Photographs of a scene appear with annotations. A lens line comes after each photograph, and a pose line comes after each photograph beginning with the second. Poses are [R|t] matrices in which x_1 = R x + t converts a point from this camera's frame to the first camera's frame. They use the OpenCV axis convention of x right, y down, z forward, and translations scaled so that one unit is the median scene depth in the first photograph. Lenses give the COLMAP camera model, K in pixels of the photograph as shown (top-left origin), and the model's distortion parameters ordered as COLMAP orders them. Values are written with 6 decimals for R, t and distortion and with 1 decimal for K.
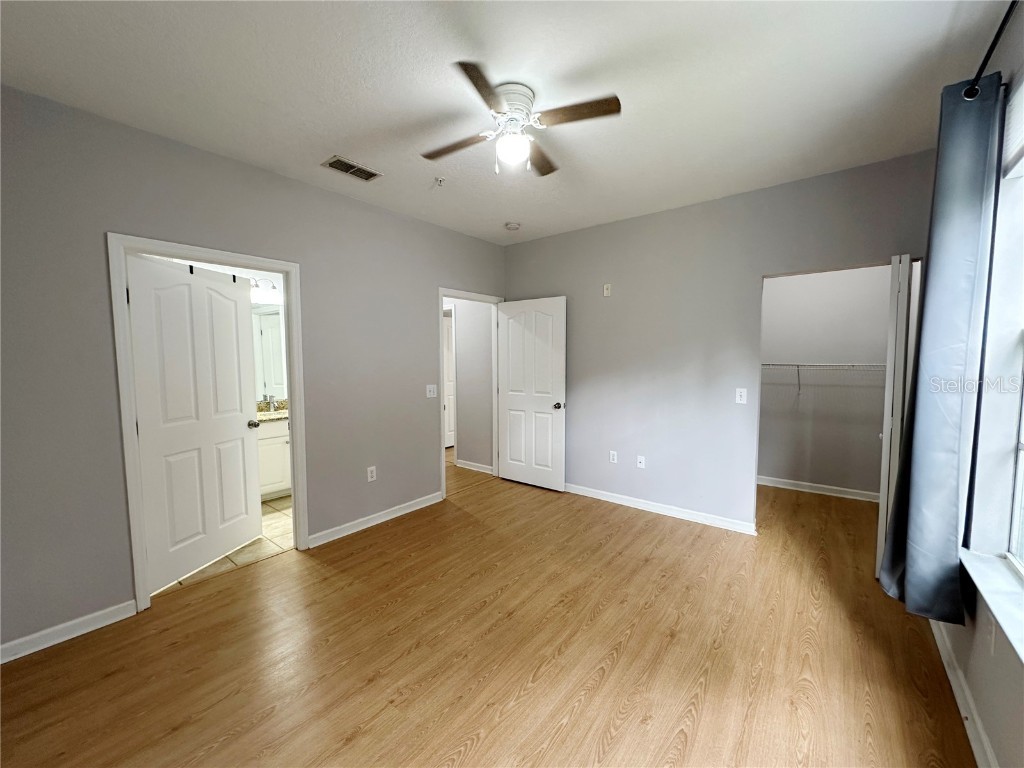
lens RADIAL K [[408.0, 0, 512.0], [0, 408.0, 384.0], [0, 0, 1]] dist [-0.005293, 0.001389]
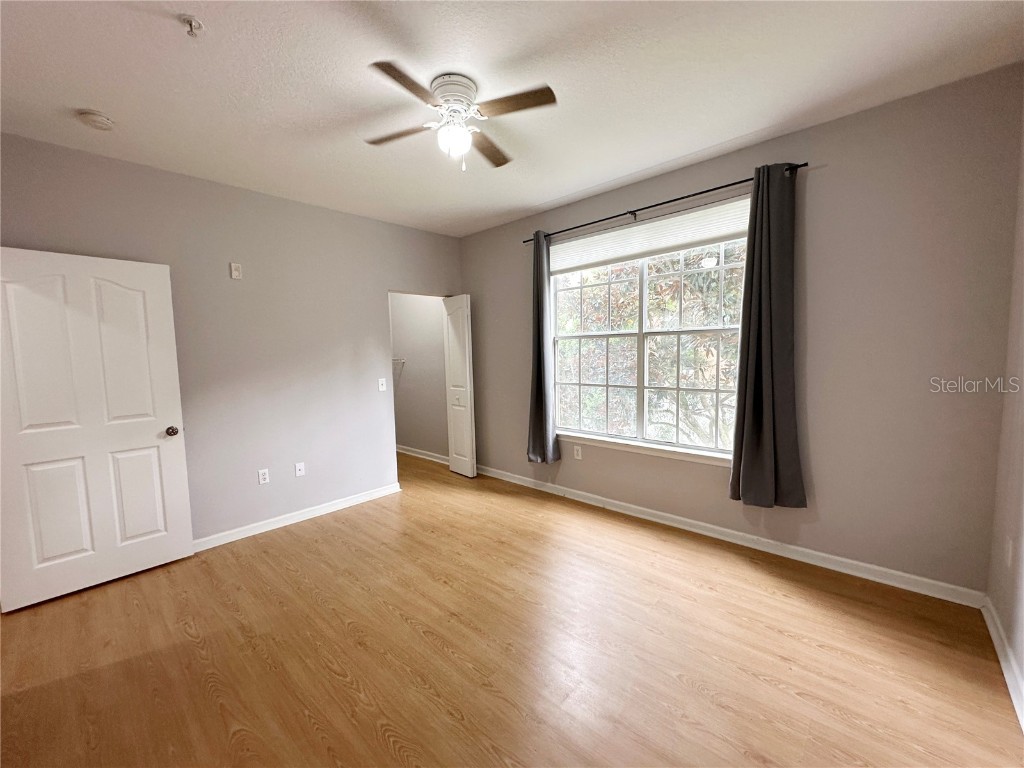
lens RADIAL K [[408.0, 0, 512.0], [0, 408.0, 384.0], [0, 0, 1]] dist [-0.005293, 0.001389]
pose [[0.078212, -0.078591, 0.993834, -0.632529], [0.093029, 0.993113, 0.071213, -0.023182], [-0.992587, 0.086886, 0.084985, 0.509017]]
